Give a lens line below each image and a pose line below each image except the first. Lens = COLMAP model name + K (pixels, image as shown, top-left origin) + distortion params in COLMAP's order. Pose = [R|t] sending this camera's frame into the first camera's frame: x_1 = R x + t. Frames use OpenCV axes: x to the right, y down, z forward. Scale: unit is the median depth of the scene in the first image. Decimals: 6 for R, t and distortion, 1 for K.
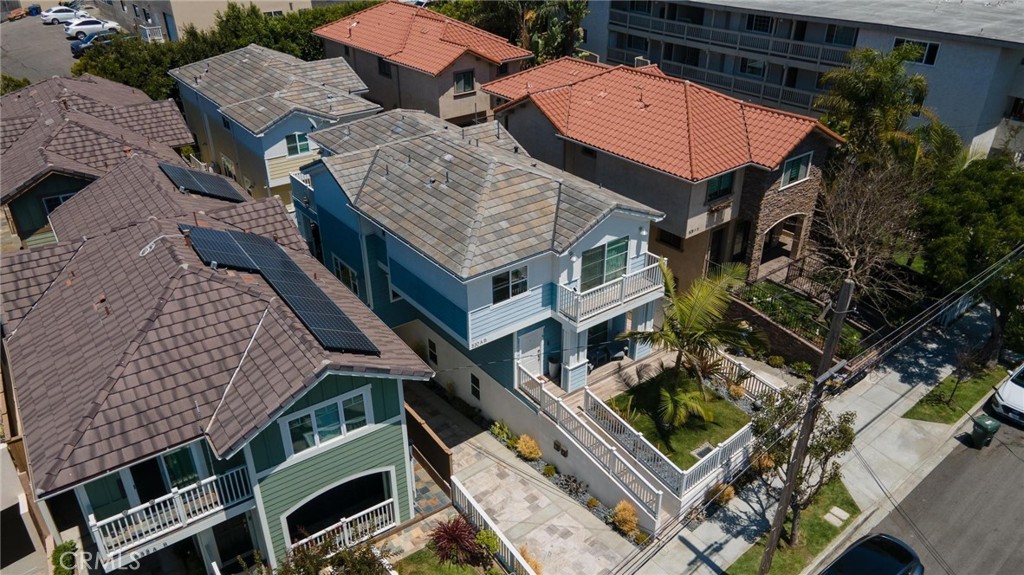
lens RADIAL K [[736.3, 0, 512.0], [0, 736.3, 287.5], [0, 0, 1]] dist [0.007369, -0.001097]
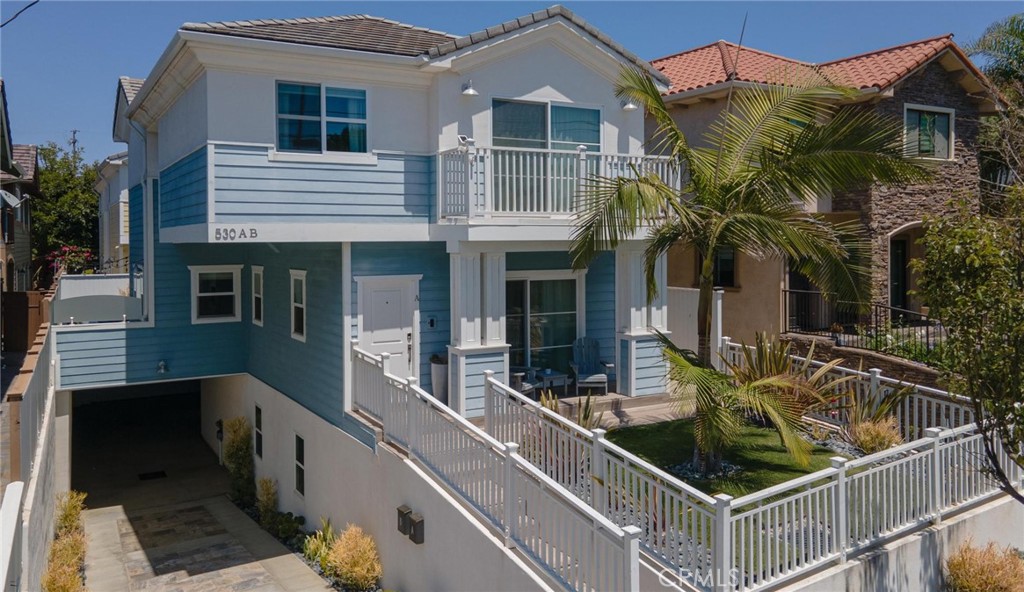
lens RADIAL K [[779.2, 0, 481.7], [0, 779.2, 256.1], [0, 0, 1]] dist [0.013233, 0.010029]
pose [[0.990867, 0.004167, -0.134779, 0.156006], [-0.066570, 0.884344, -0.462066, 0.279901], [0.117266, 0.466818, 0.876544, 0.587044]]
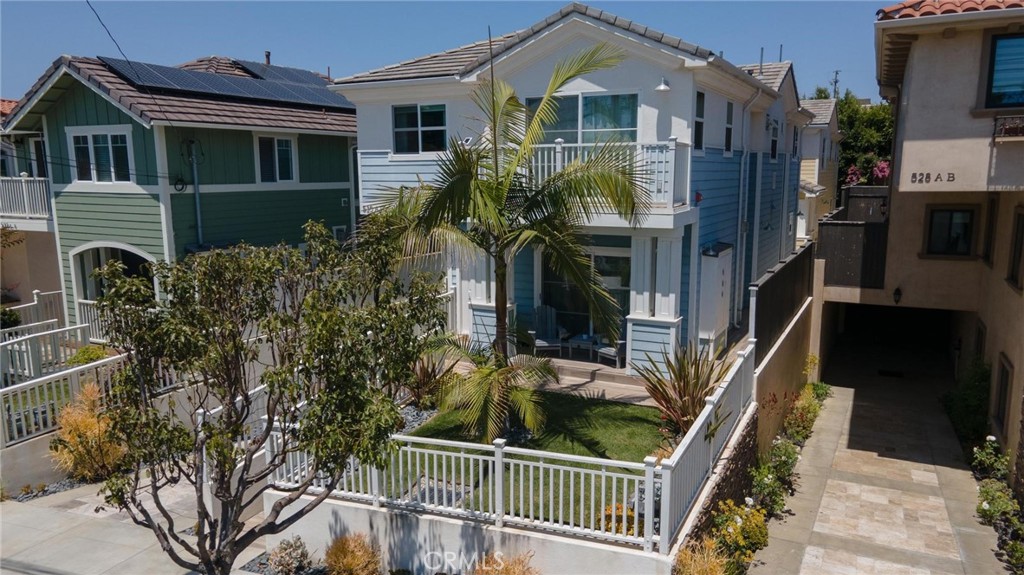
lens RADIAL K [[736.3, 0, 512.0], [0, 736.3, 287.5], [0, 0, 1]] dist [0.007369, -0.001097]
pose [[0.444106, 0.144018, -0.884324, 0.610725], [-0.432518, 0.898839, -0.070829, 0.128419], [0.784664, 0.413941, 0.461470, 0.776481]]
